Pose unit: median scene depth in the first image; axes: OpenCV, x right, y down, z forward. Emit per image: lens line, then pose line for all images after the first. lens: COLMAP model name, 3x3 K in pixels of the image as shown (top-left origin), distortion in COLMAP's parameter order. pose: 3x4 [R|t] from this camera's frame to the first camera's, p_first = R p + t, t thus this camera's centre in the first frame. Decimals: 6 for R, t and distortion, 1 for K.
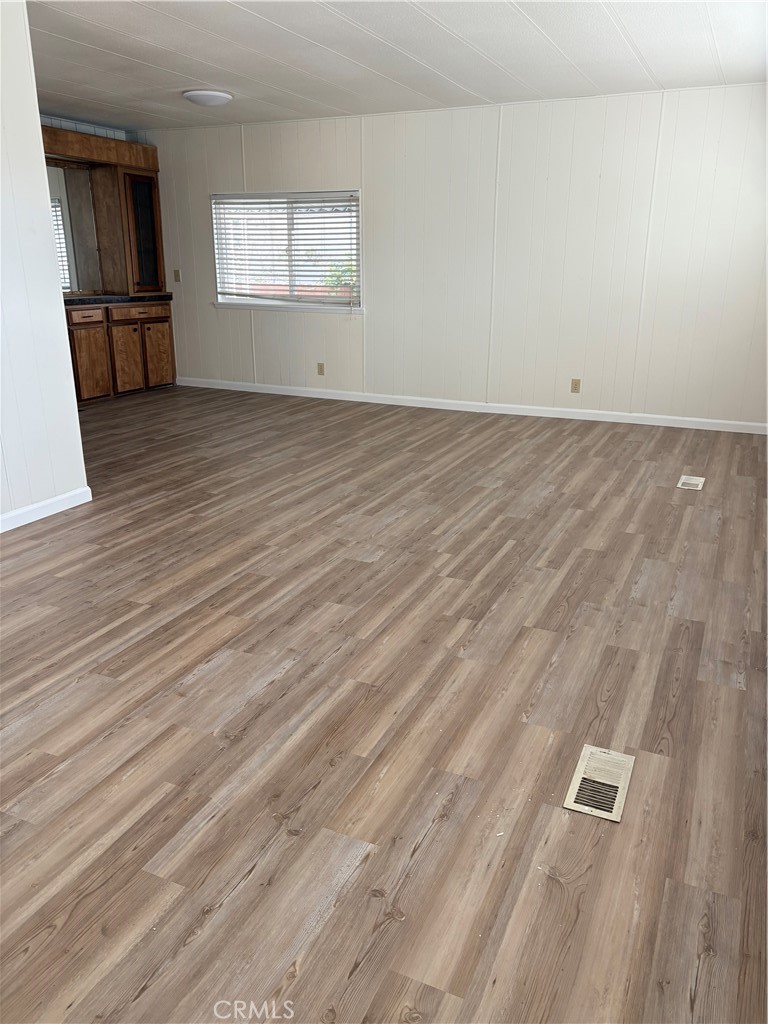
lens RADIAL K [[780.3, 0, 388.5], [0, 780.3, 513.3], [0, 0, 1]] dist [0.041351, -0.030184]
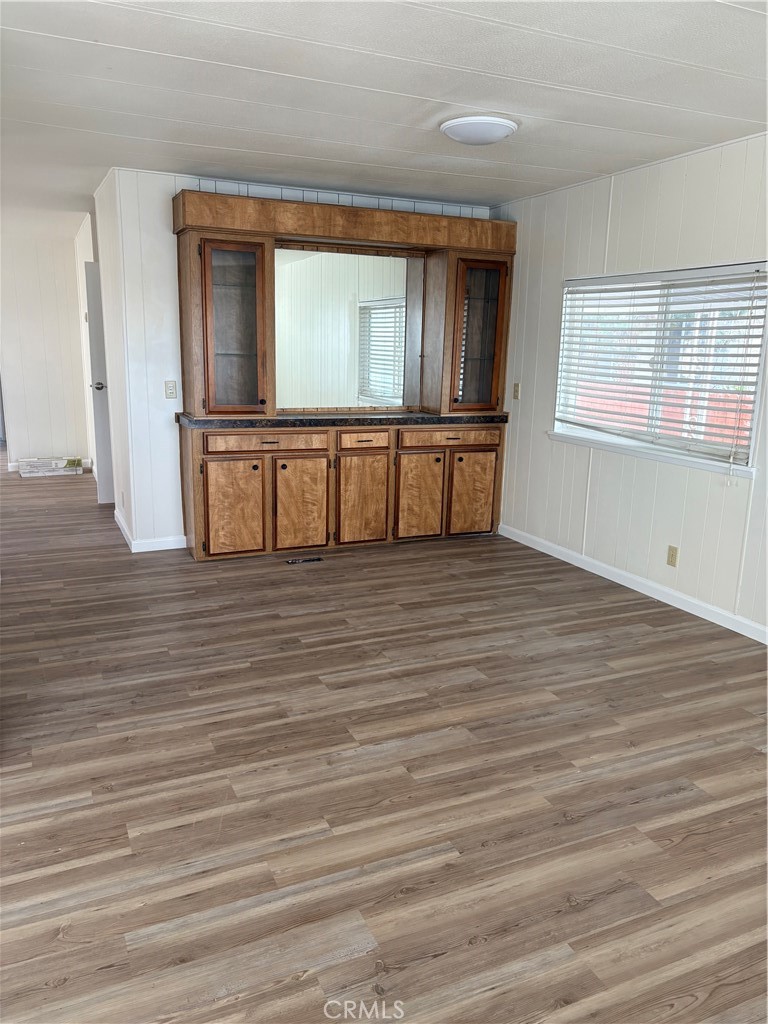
lens RADIAL K [[780.3, 0, 380.5], [0, 780.3, 513.5], [0, 0, 1]] dist [0.041351, -0.030184]
pose [[0.758488, 0.149814, -0.634234, 0.117833], [-0.217818, 0.975526, -0.030060, -0.151056], [0.614208, 0.160948, 0.772557, 0.403009]]
